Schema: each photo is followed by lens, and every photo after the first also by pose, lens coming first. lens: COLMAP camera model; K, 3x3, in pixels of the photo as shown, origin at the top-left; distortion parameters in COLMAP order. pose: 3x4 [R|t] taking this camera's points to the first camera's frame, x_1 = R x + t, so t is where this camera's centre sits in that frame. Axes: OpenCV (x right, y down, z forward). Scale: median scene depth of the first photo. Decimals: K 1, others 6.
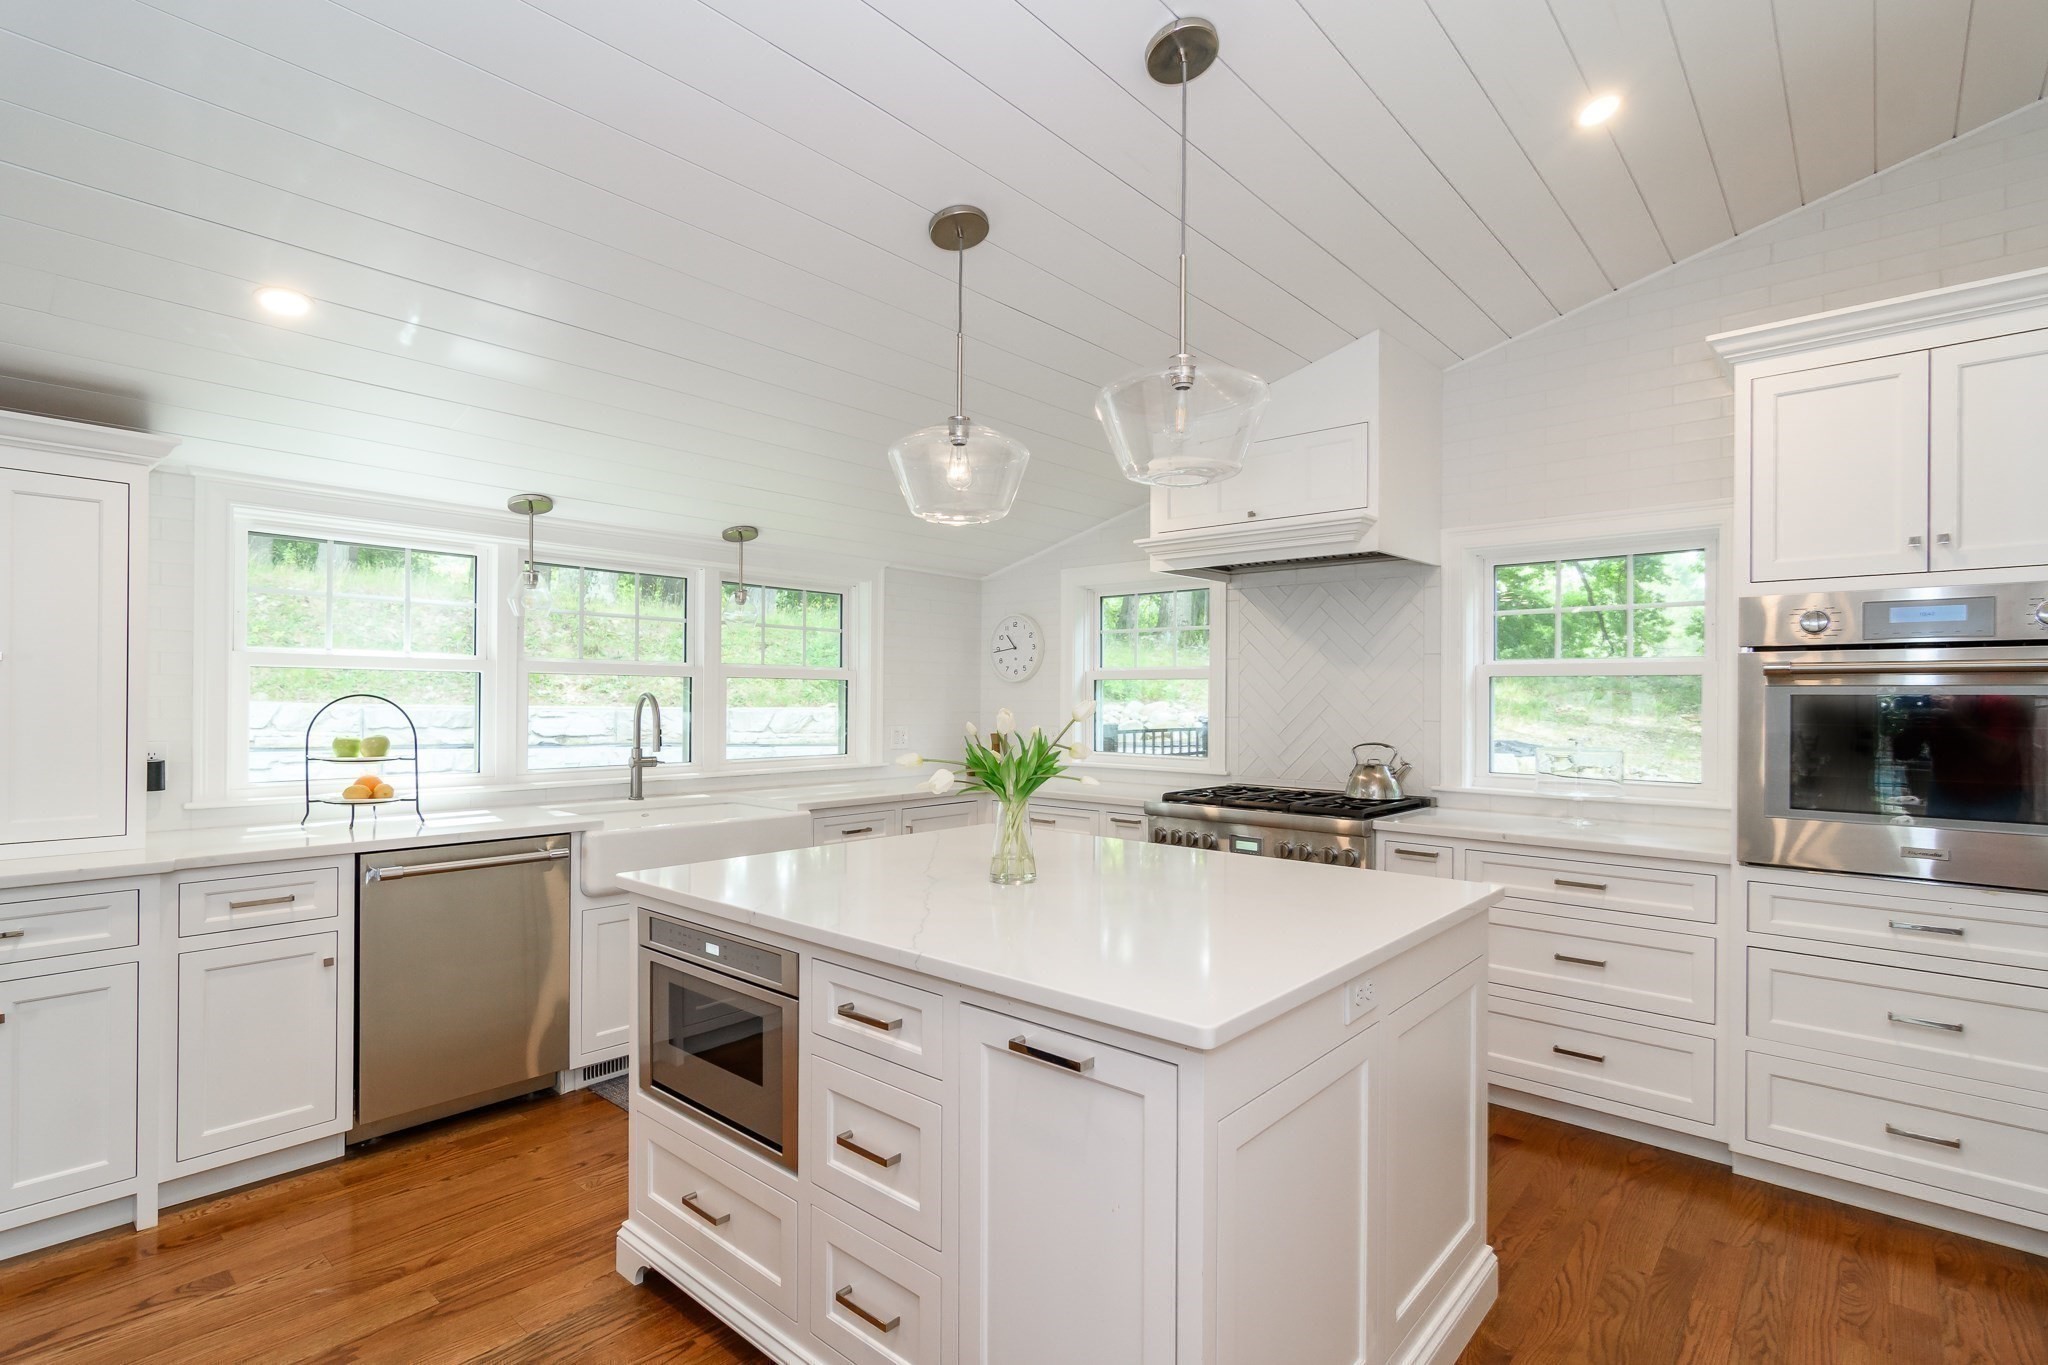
lens RADIAL K [[1010.2, 0, 1020.6], [0, 1010.2, 691.4], [0, 0, 1]] dist [0.004103, -0.000786]
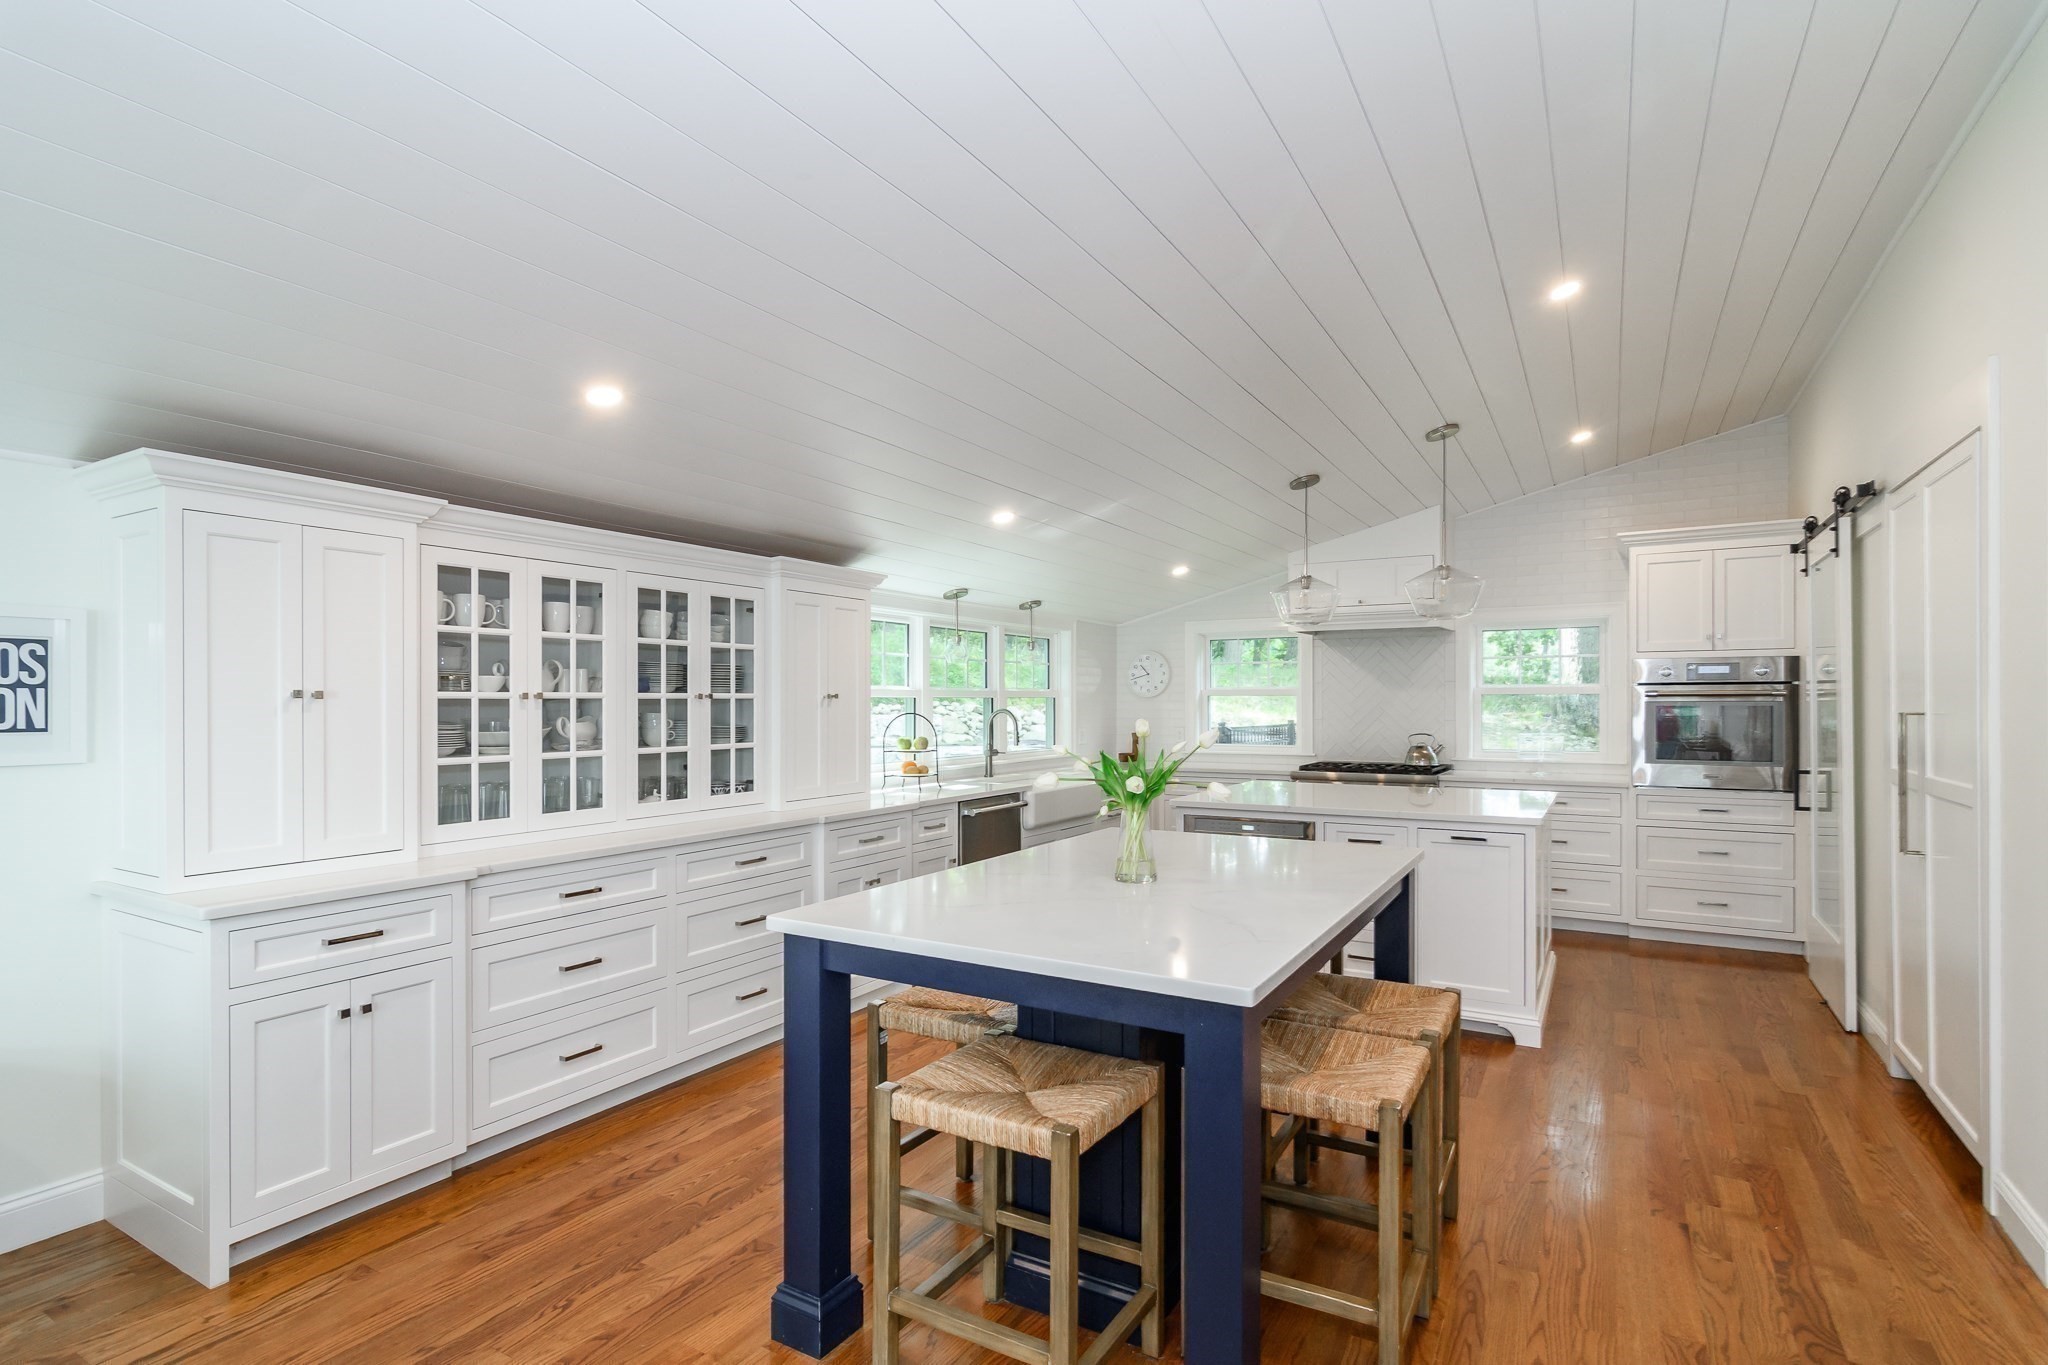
lens RADIAL K [[1010.2, 0, 1012.1], [0, 1010.2, 693.1], [0, 0, 1]] dist [0.004103, -0.000786]
pose [[0.982357, -0.007554, 0.186861, -0.658319], [0.007702, 0.999970, -0.000061, -0.023371], [-0.186855, 0.001499, 0.982386, -0.570569]]
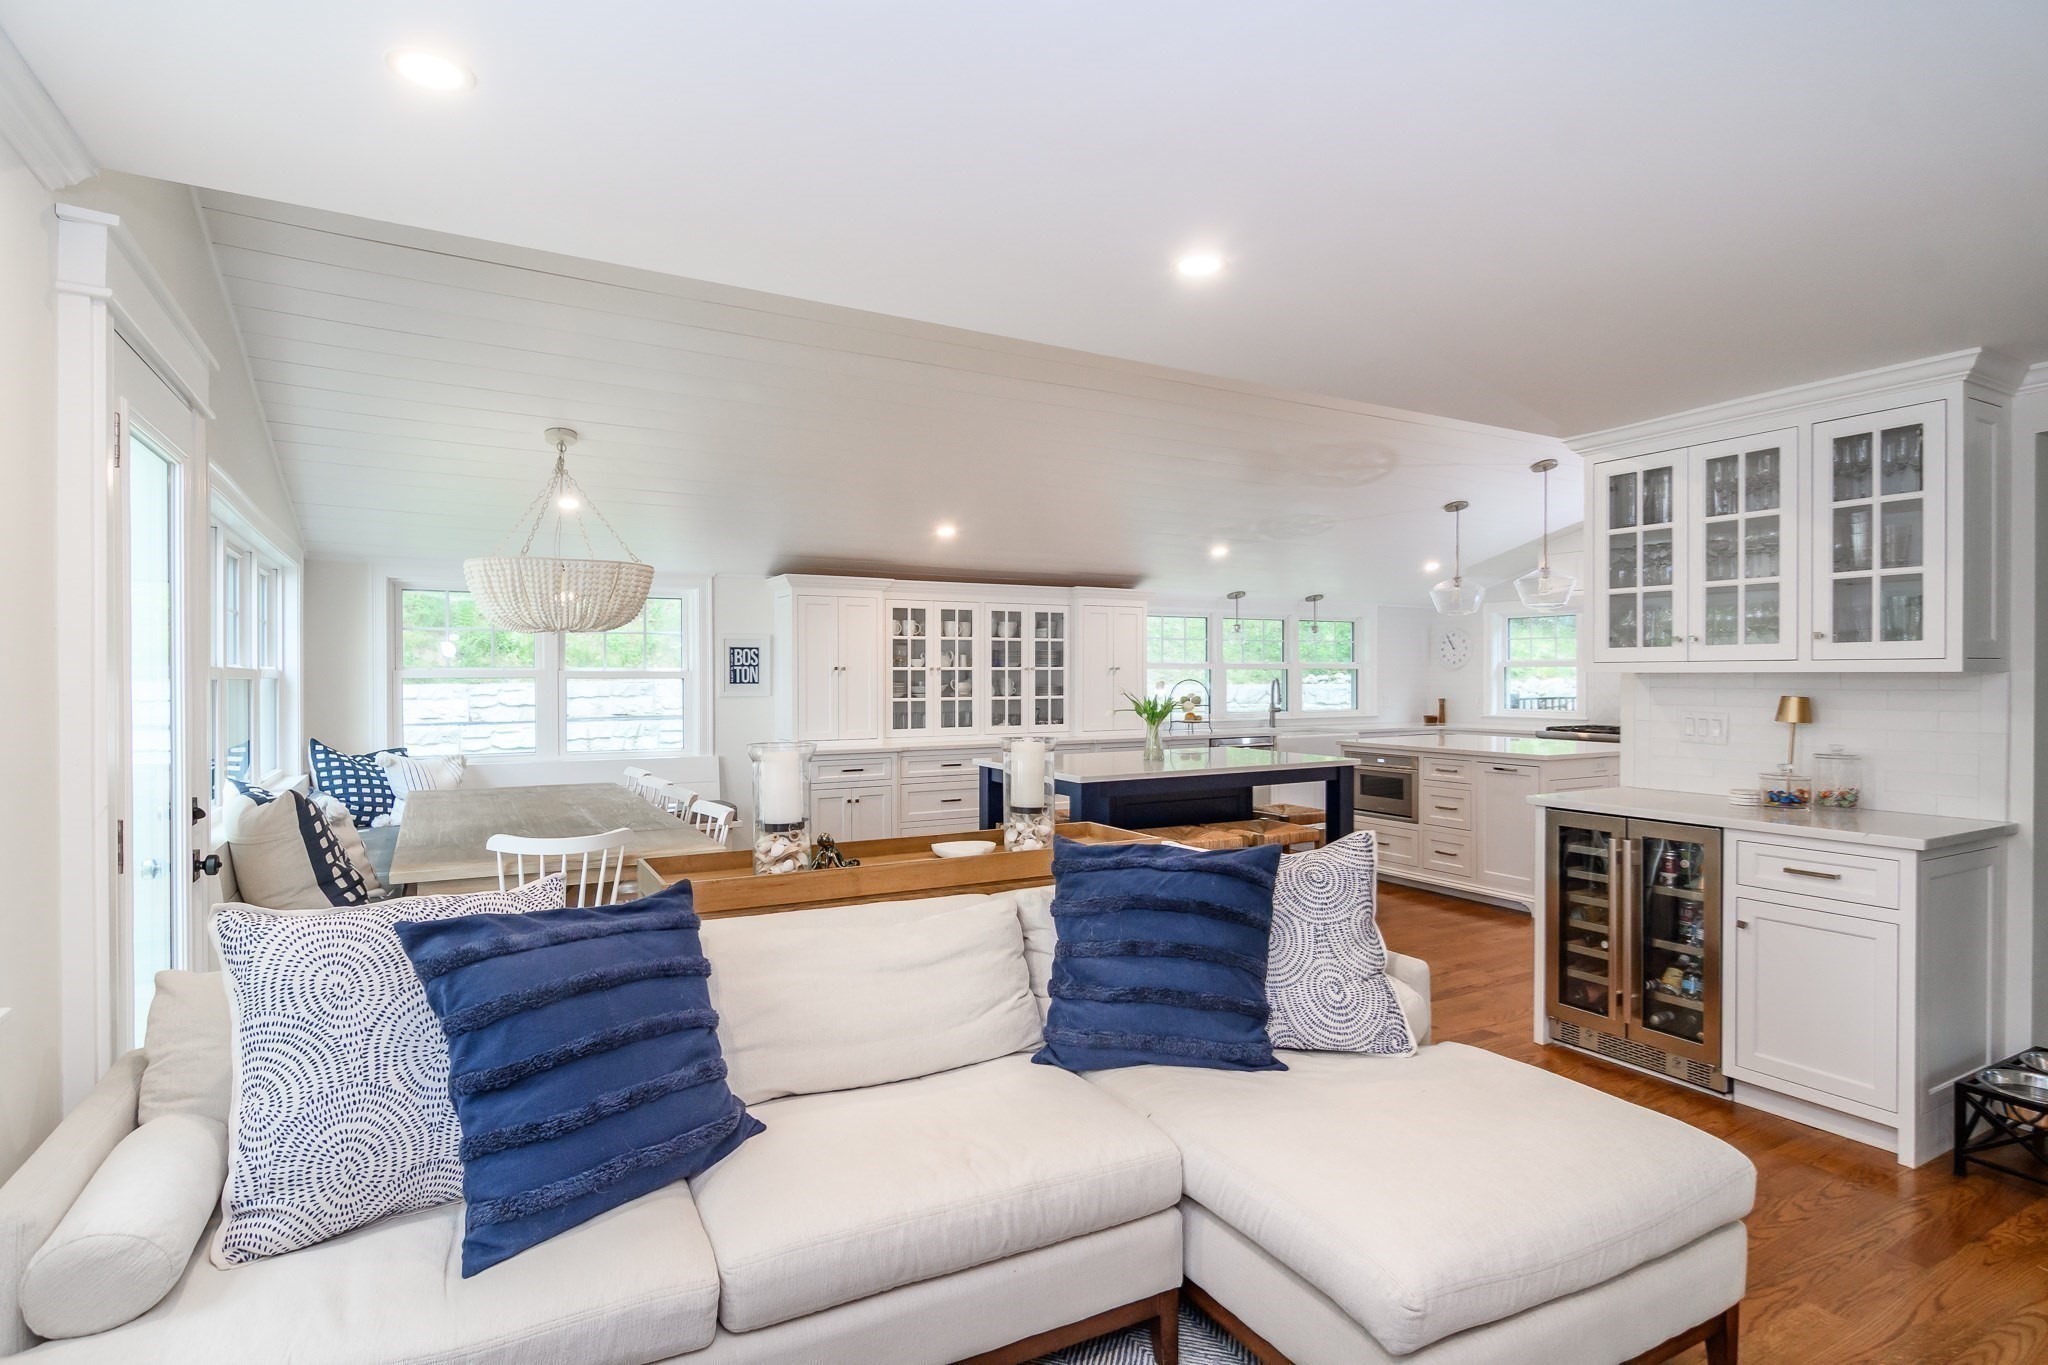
lens RADIAL K [[1030.3, 0, 1011.8], [0, 1030.3, 679.8], [0, 0, 1]] dist [0.012247, 0.001969]
pose [[0.938290, -0.007841, -0.345760, -0.144076], [0.010745, 0.999921, 0.006483, -0.015672], [0.345681, -0.009798, 0.938301, -1.296006]]
